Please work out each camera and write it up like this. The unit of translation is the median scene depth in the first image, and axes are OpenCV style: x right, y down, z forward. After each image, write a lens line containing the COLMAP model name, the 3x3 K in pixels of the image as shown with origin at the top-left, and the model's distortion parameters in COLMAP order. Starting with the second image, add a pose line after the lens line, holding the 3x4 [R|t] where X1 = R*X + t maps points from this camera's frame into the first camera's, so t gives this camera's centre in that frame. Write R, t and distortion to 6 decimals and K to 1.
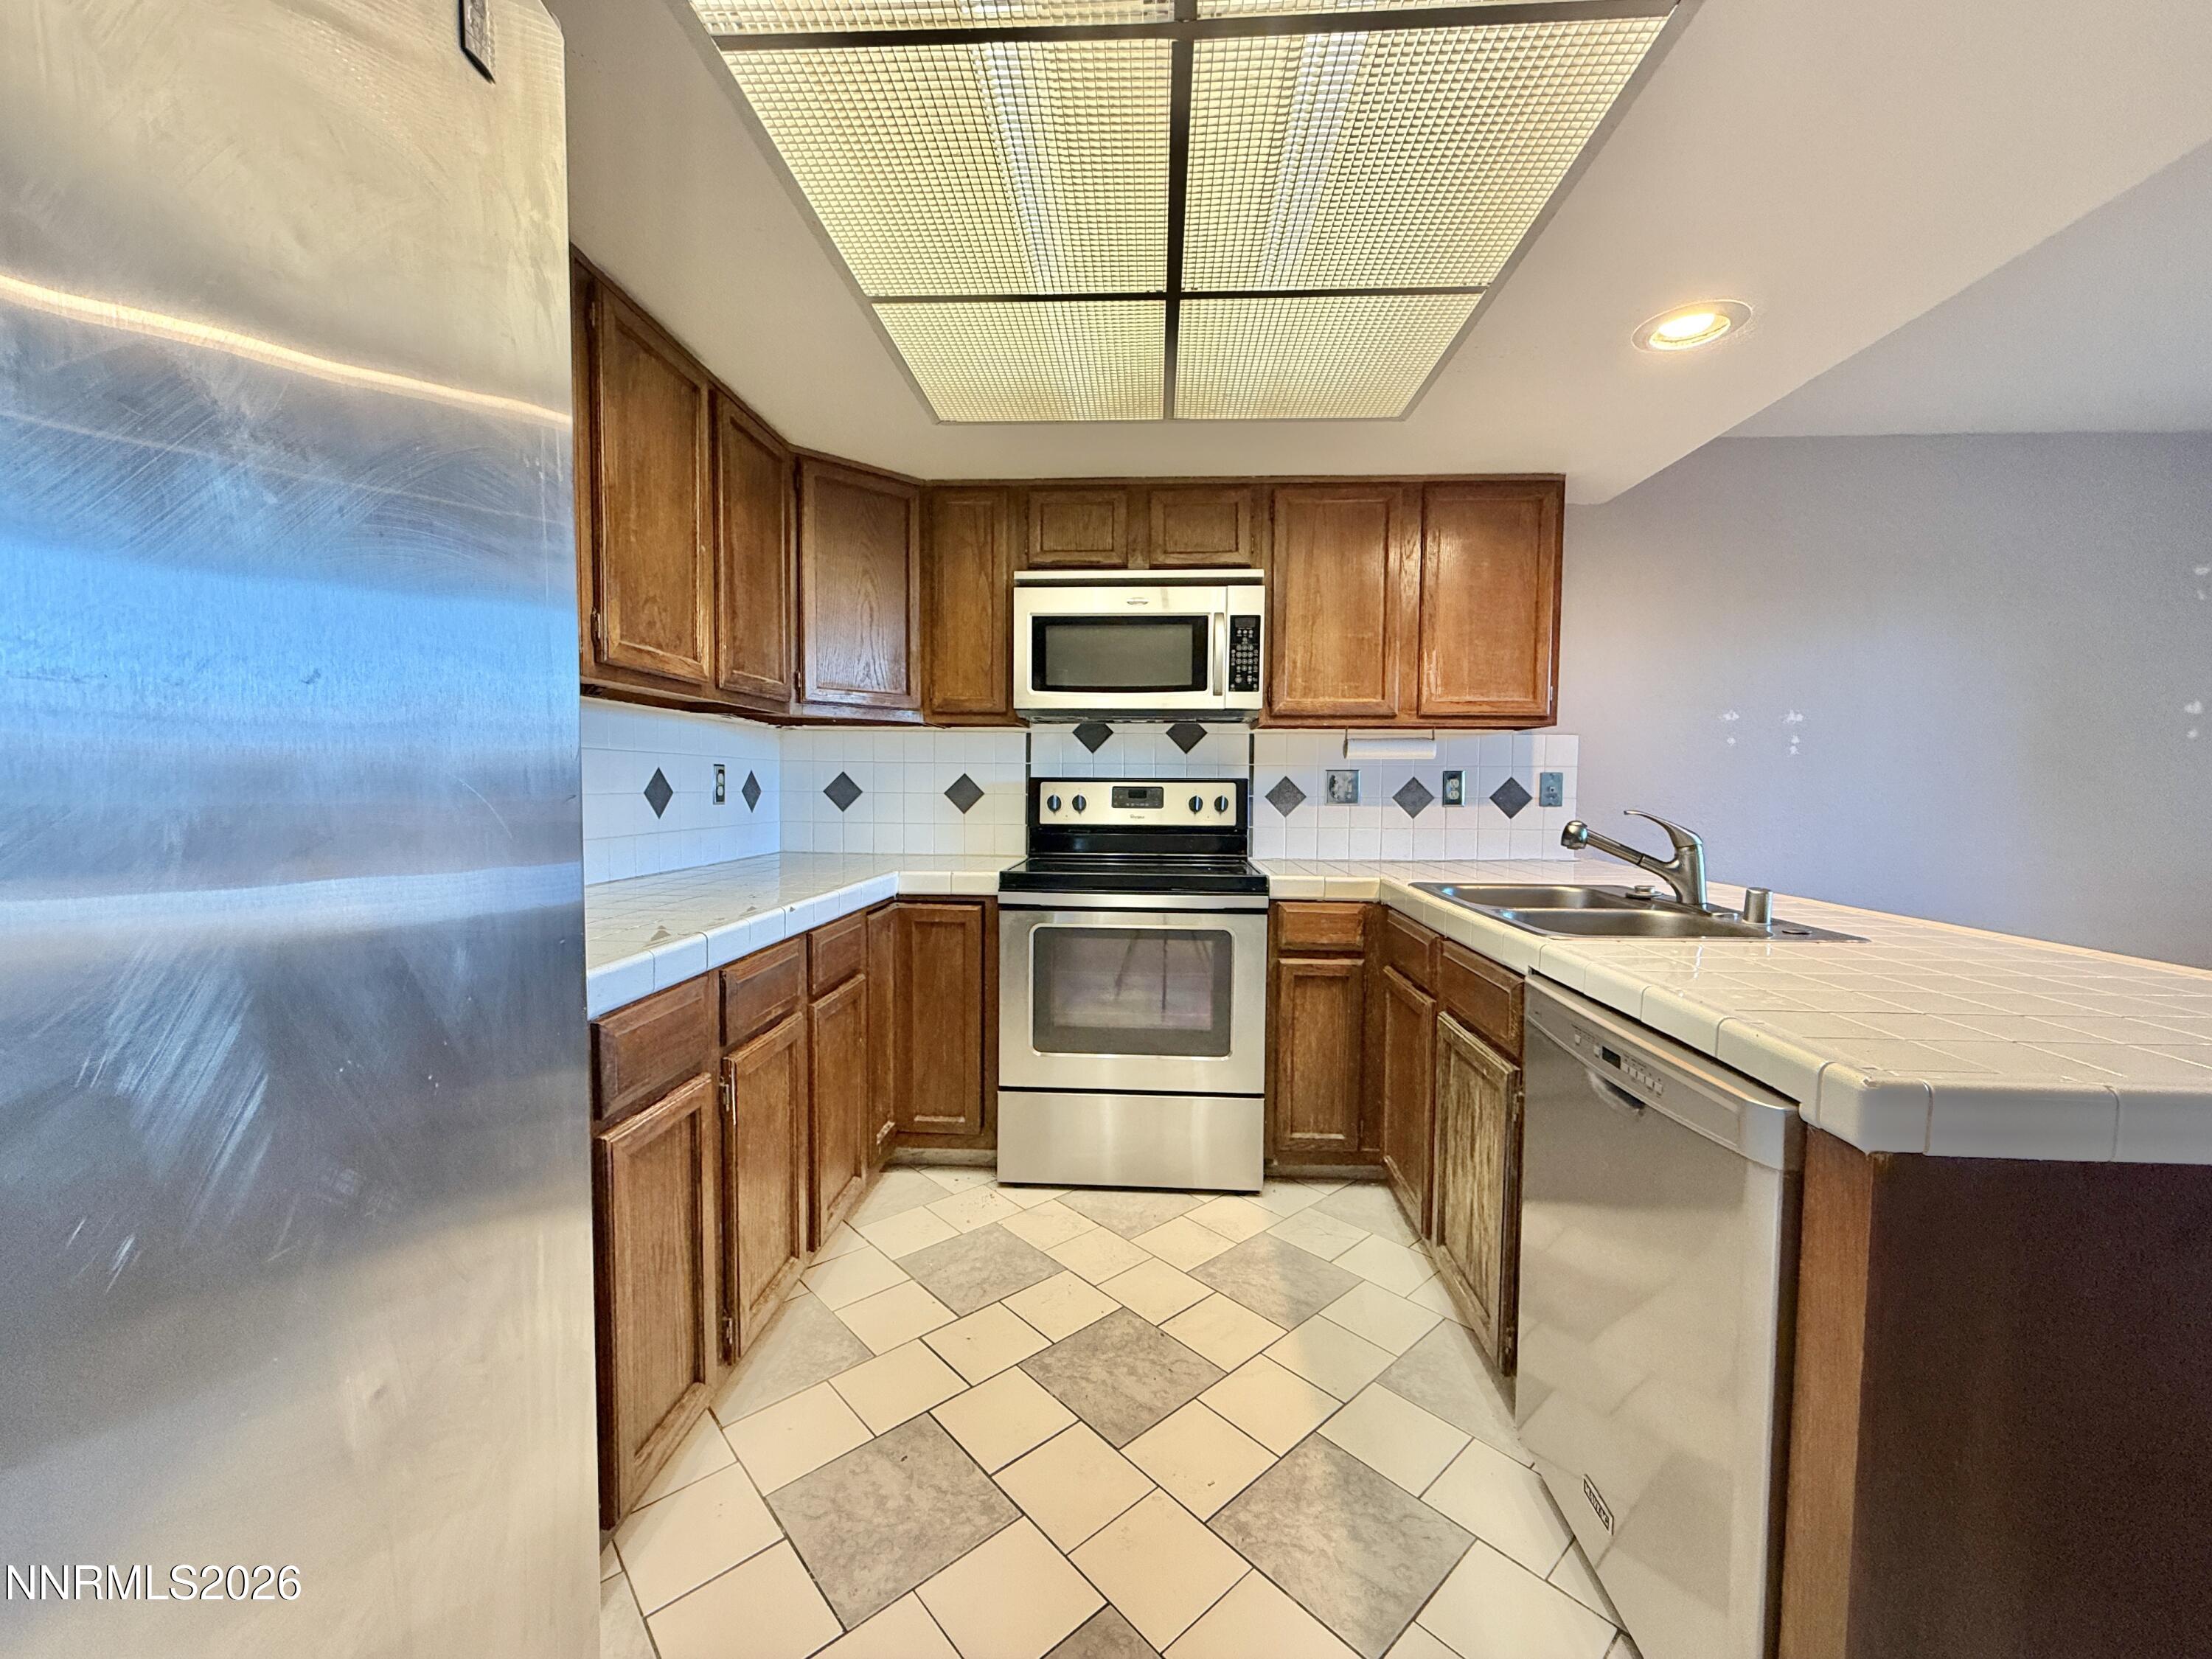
lens RADIAL K [[876.0, 0, 1106.0], [0, 876.0, 829.5], [0, 0, 1]] dist [0.000679, -0.000054]
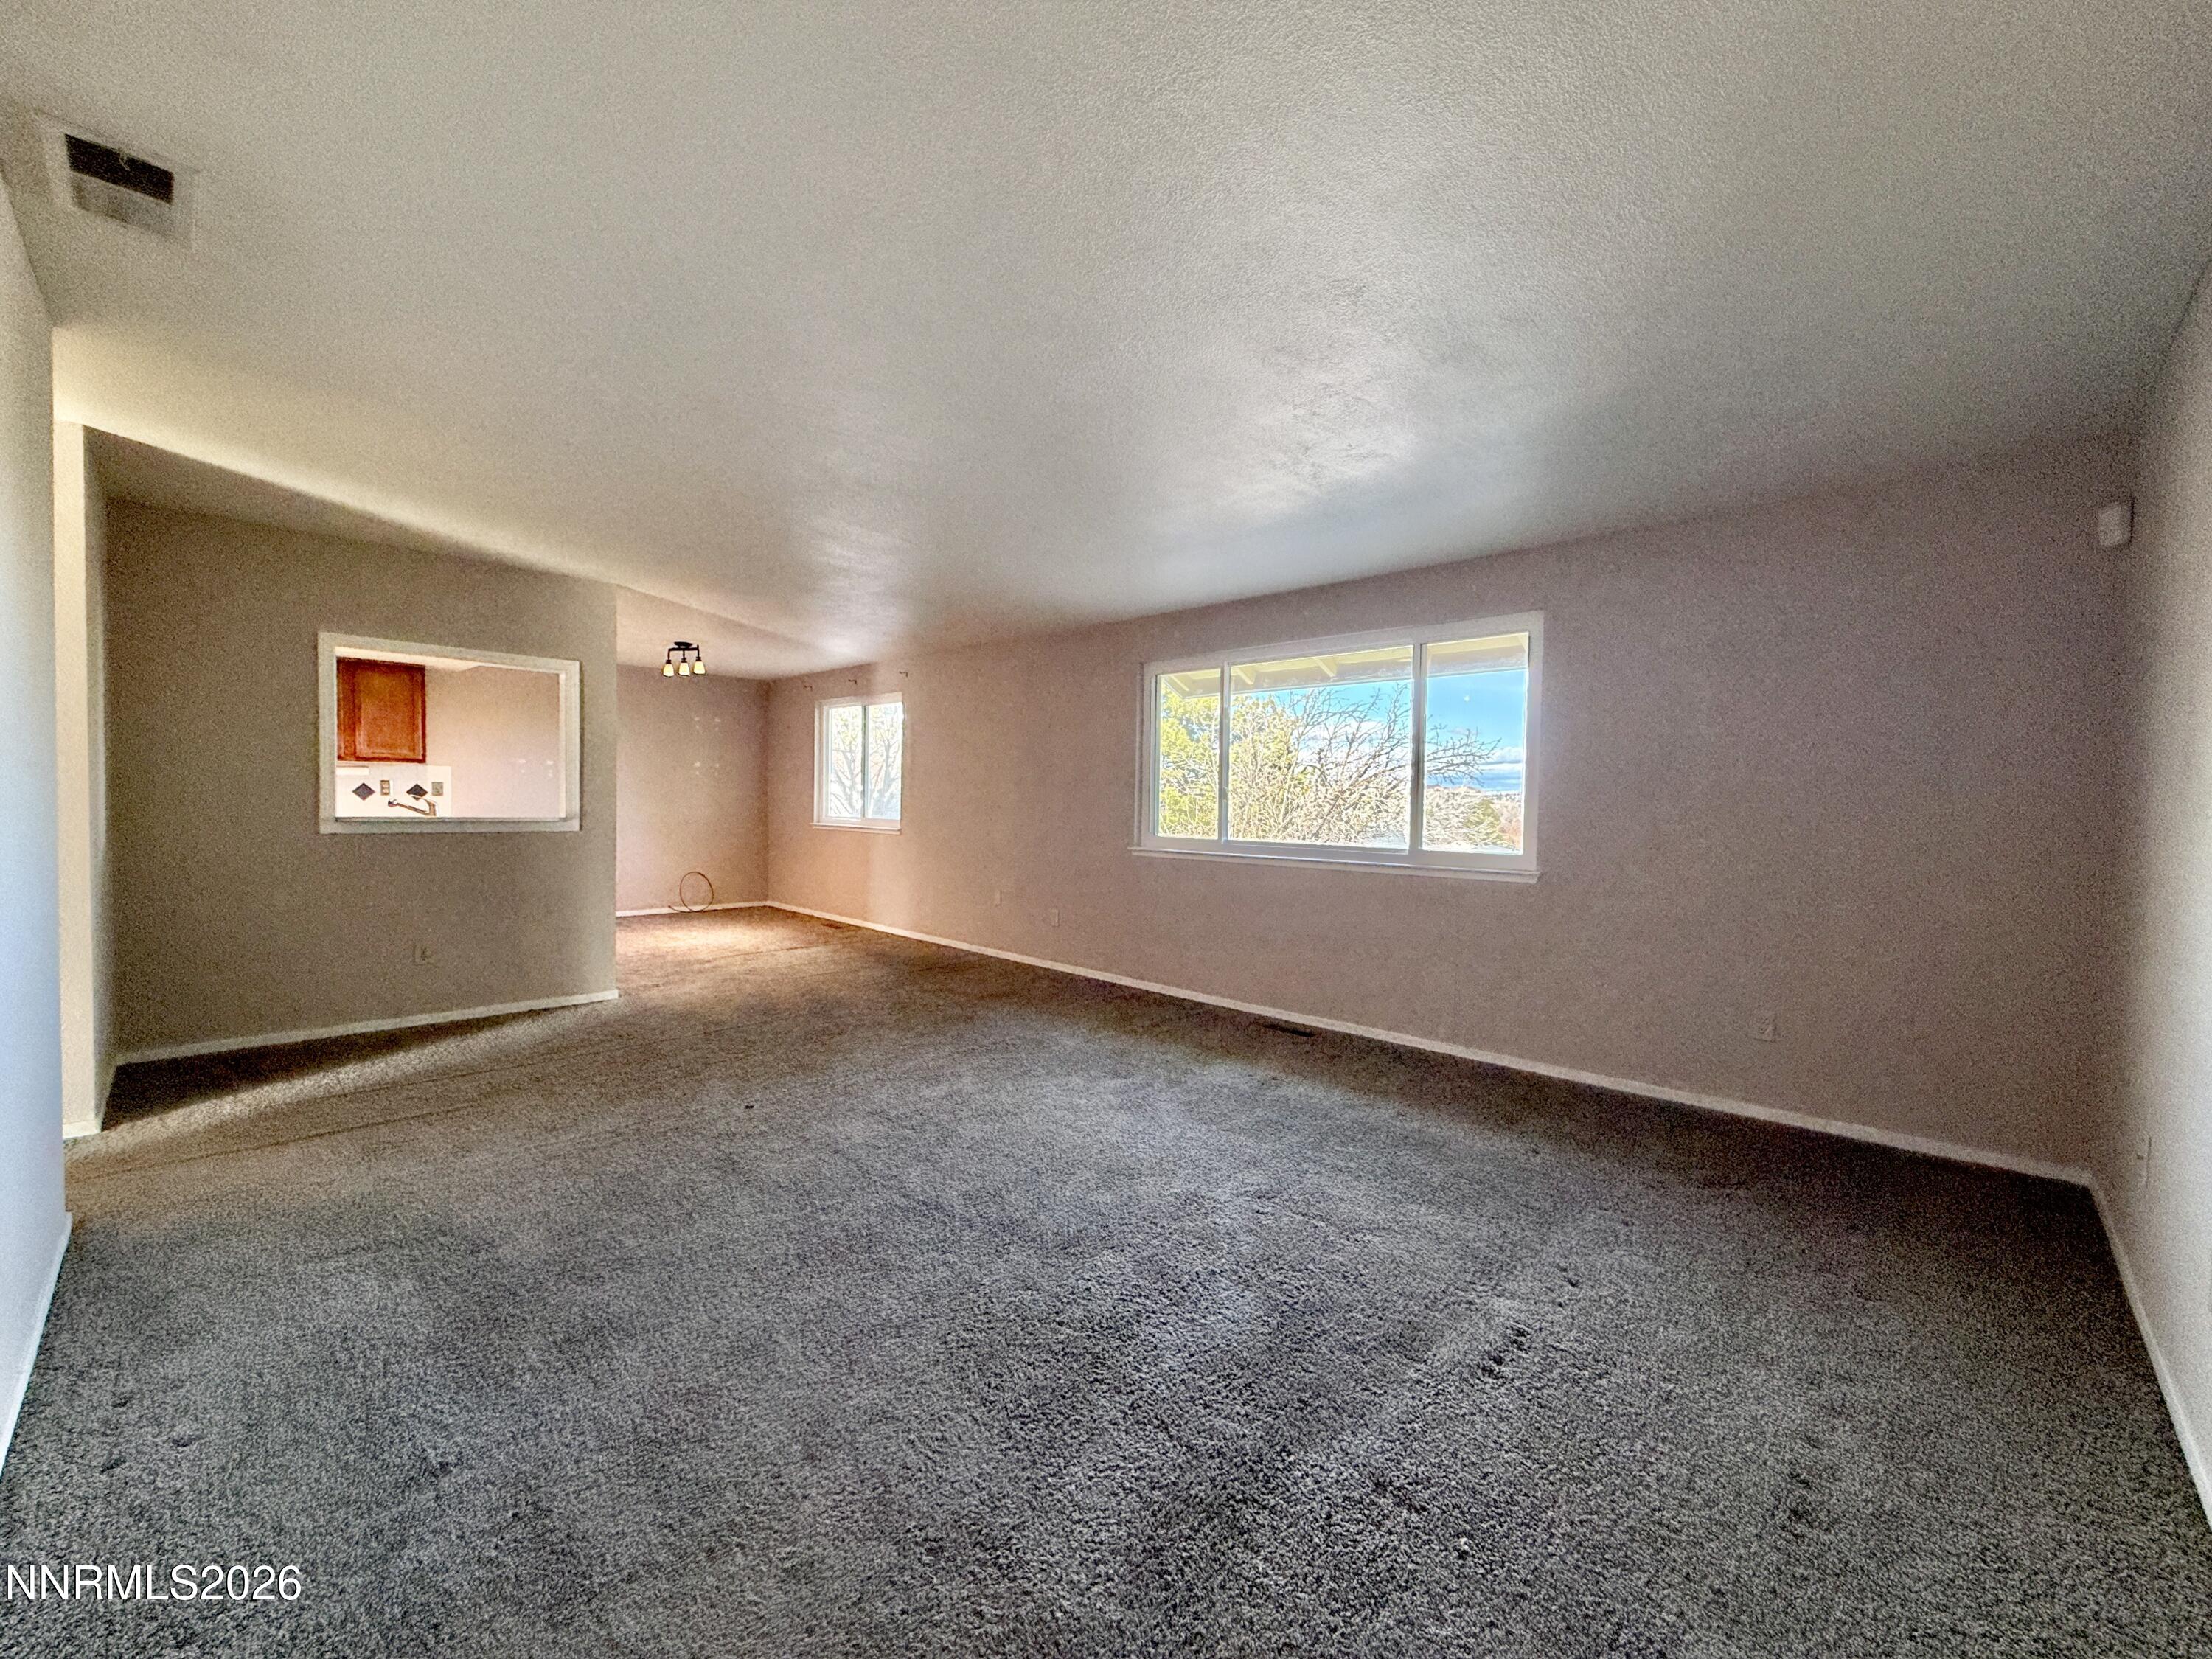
lens RADIAL K [[876.0, 0, 1106.0], [0, 876.0, 829.5], [0, 0, 1]] dist [0.000679, -0.000054]
pose [[0.653808, -0.021599, 0.756352, -0.117970], [0.030711, 0.999526, 0.001996, 0.127613], [-0.756037, 0.021923, 0.654162, -2.127921]]
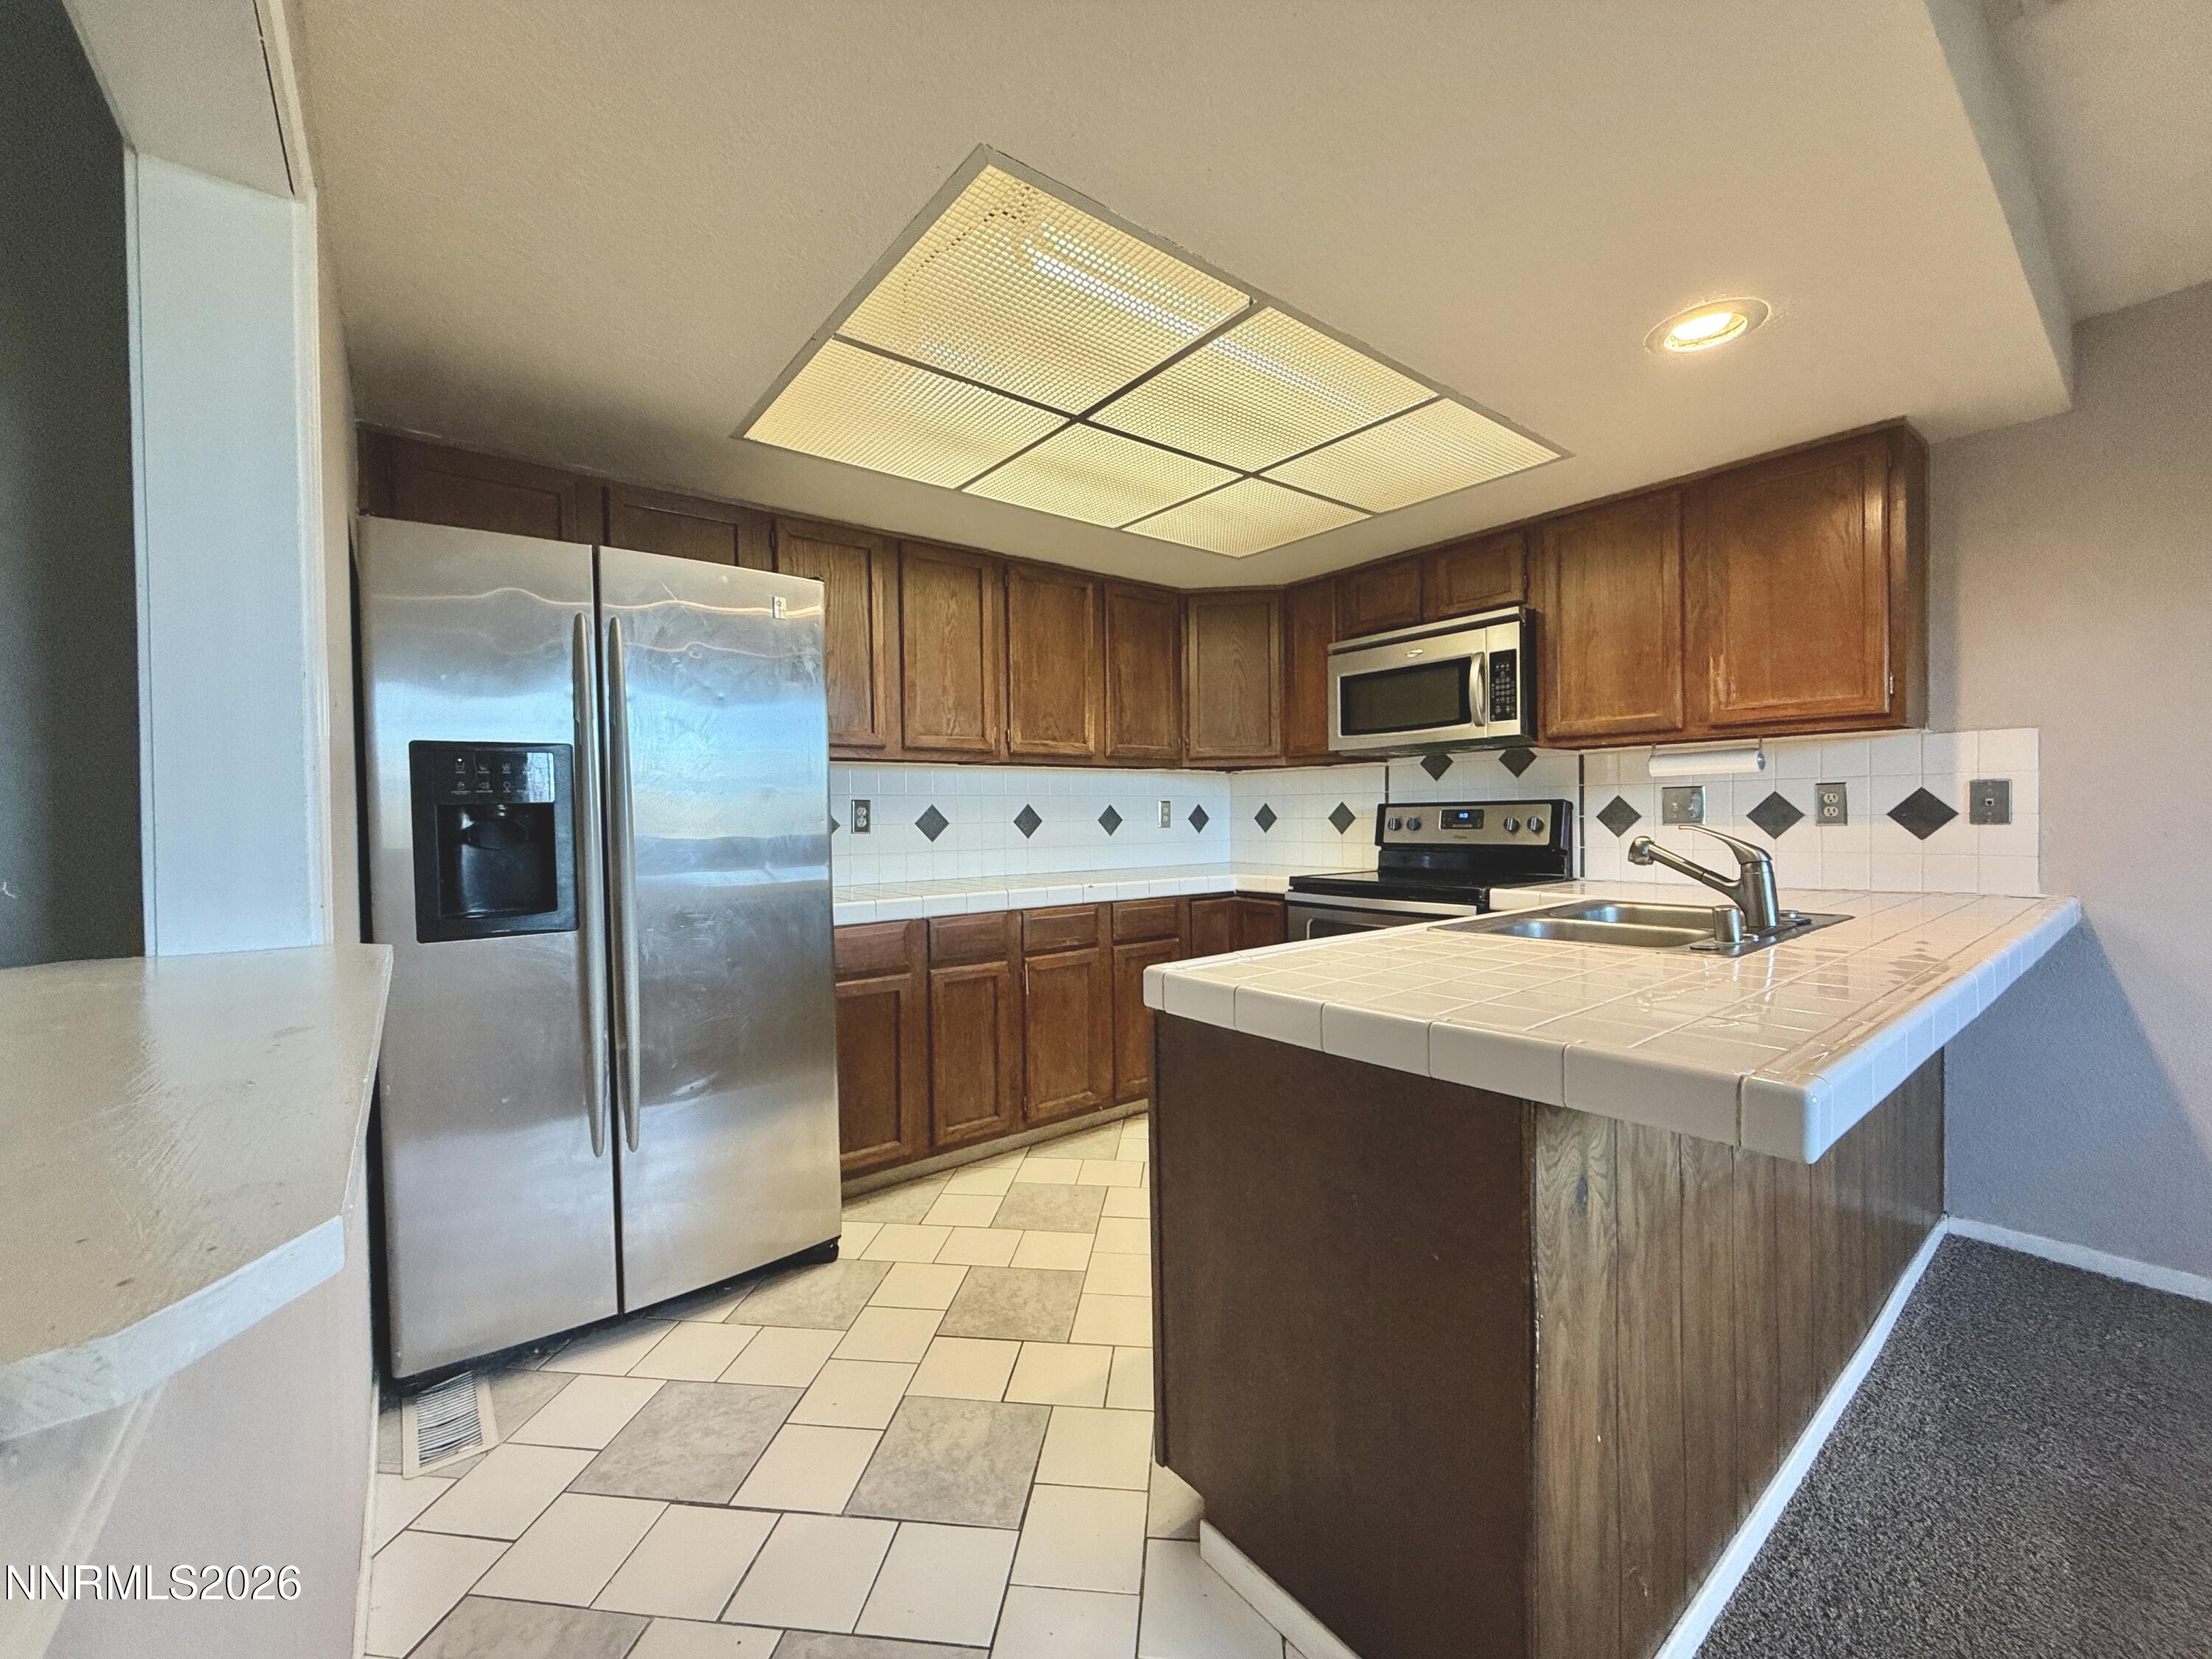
lens RADIAL K [[876.0, 0, 1106.0], [0, 876.0, 829.5], [0, 0, 1]] dist [0.000679, -0.000054]
pose [[0.667191, -0.004600, -0.744872, 0.623672], [-0.020670, 0.999482, -0.024686, 0.014439], [0.744600, 0.031867, 0.666750, -0.086123]]
